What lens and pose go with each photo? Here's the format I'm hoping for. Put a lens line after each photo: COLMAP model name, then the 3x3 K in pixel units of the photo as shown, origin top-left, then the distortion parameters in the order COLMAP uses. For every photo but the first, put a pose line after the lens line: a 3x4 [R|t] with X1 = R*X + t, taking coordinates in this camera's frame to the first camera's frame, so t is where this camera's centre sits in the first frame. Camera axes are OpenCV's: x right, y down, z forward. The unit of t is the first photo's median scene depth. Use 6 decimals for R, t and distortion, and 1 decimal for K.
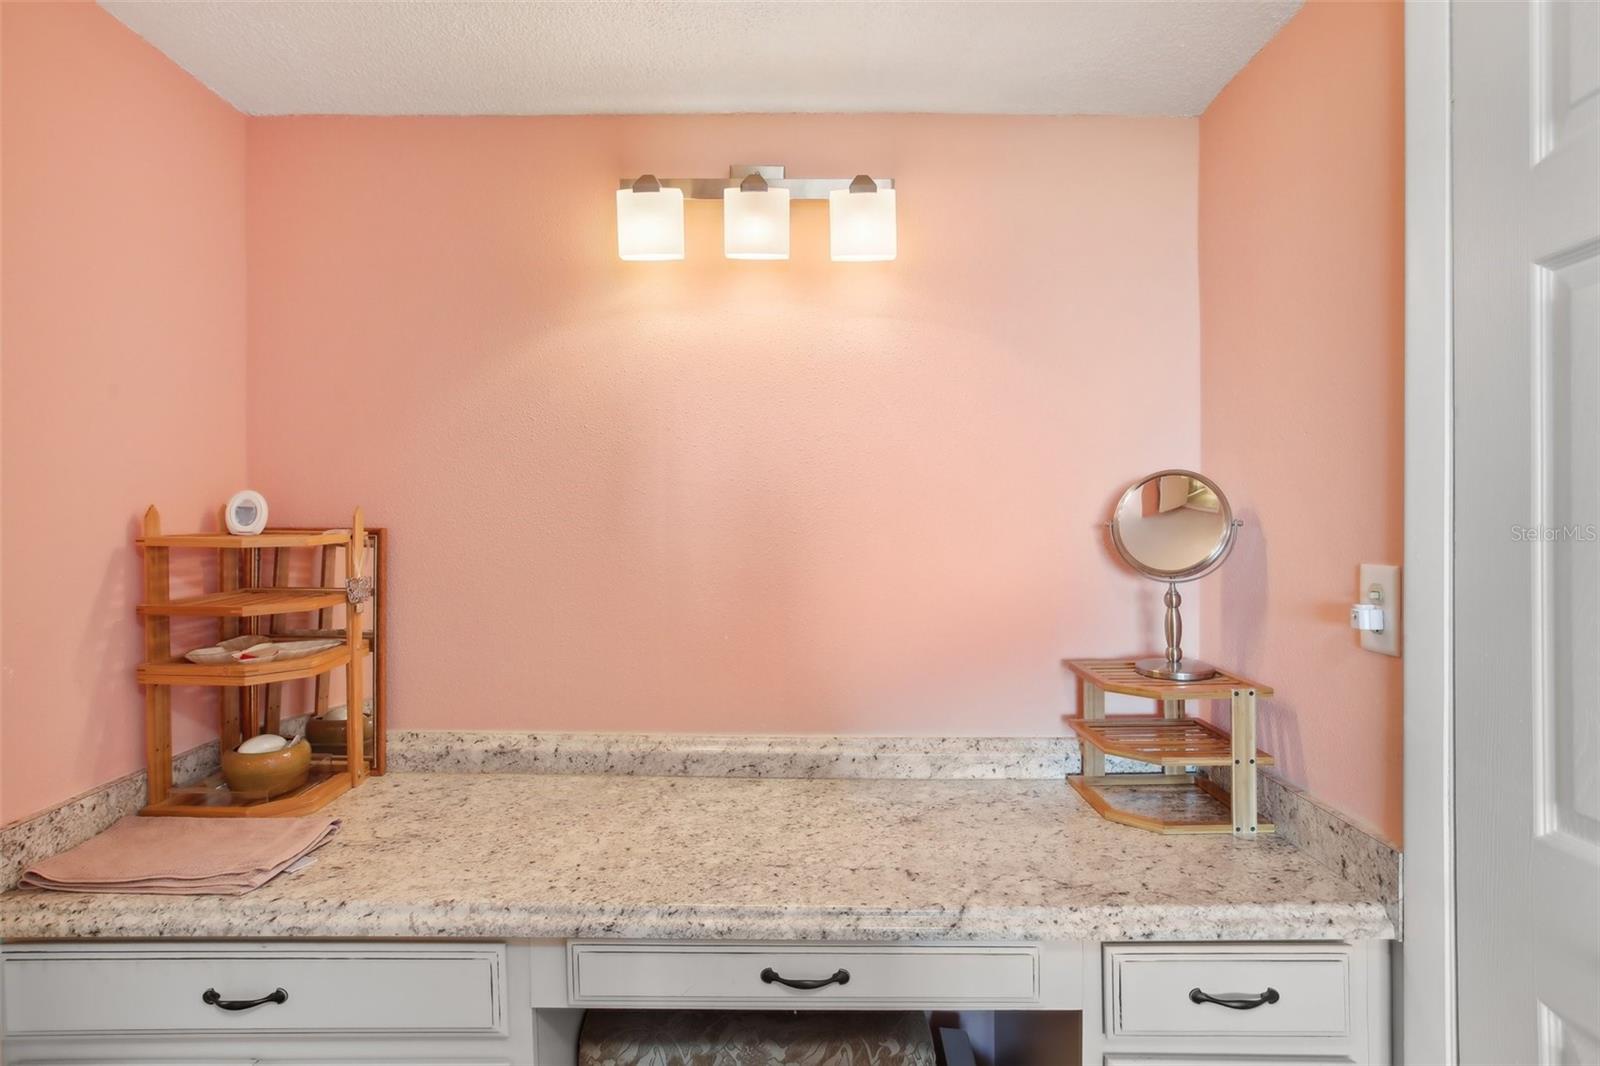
lens RADIAL K [[752.0, 0, 799.2], [0, 752.0, 515.5], [0, 0, 1]] dist [-0.026152, 0.030779]
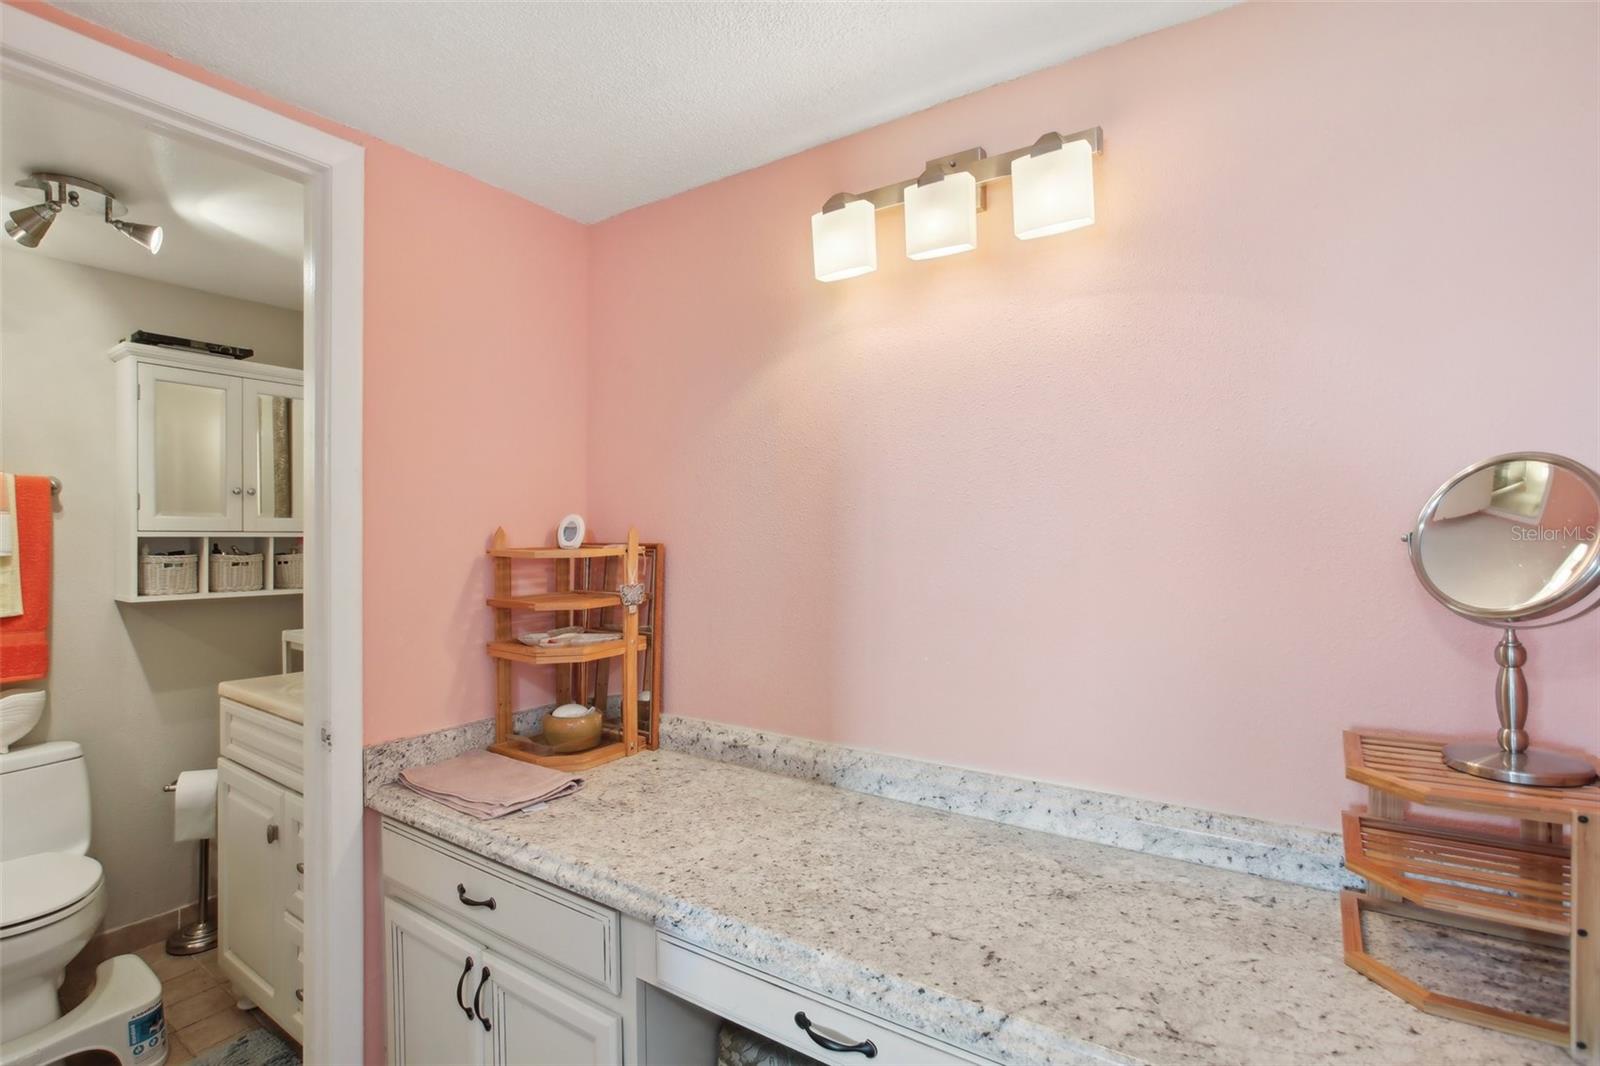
lens RADIAL K [[731.1, 0, 792.0], [0, 731.1, 531.7], [0, 0, 1]] dist [-0.053628, 0.025986]
pose [[0.851888, -0.007814, -0.523666, 0.264902], [0.008149, 0.999965, -0.001666, 0.002413], [0.523661, -0.002848, 0.851922, 0.140963]]
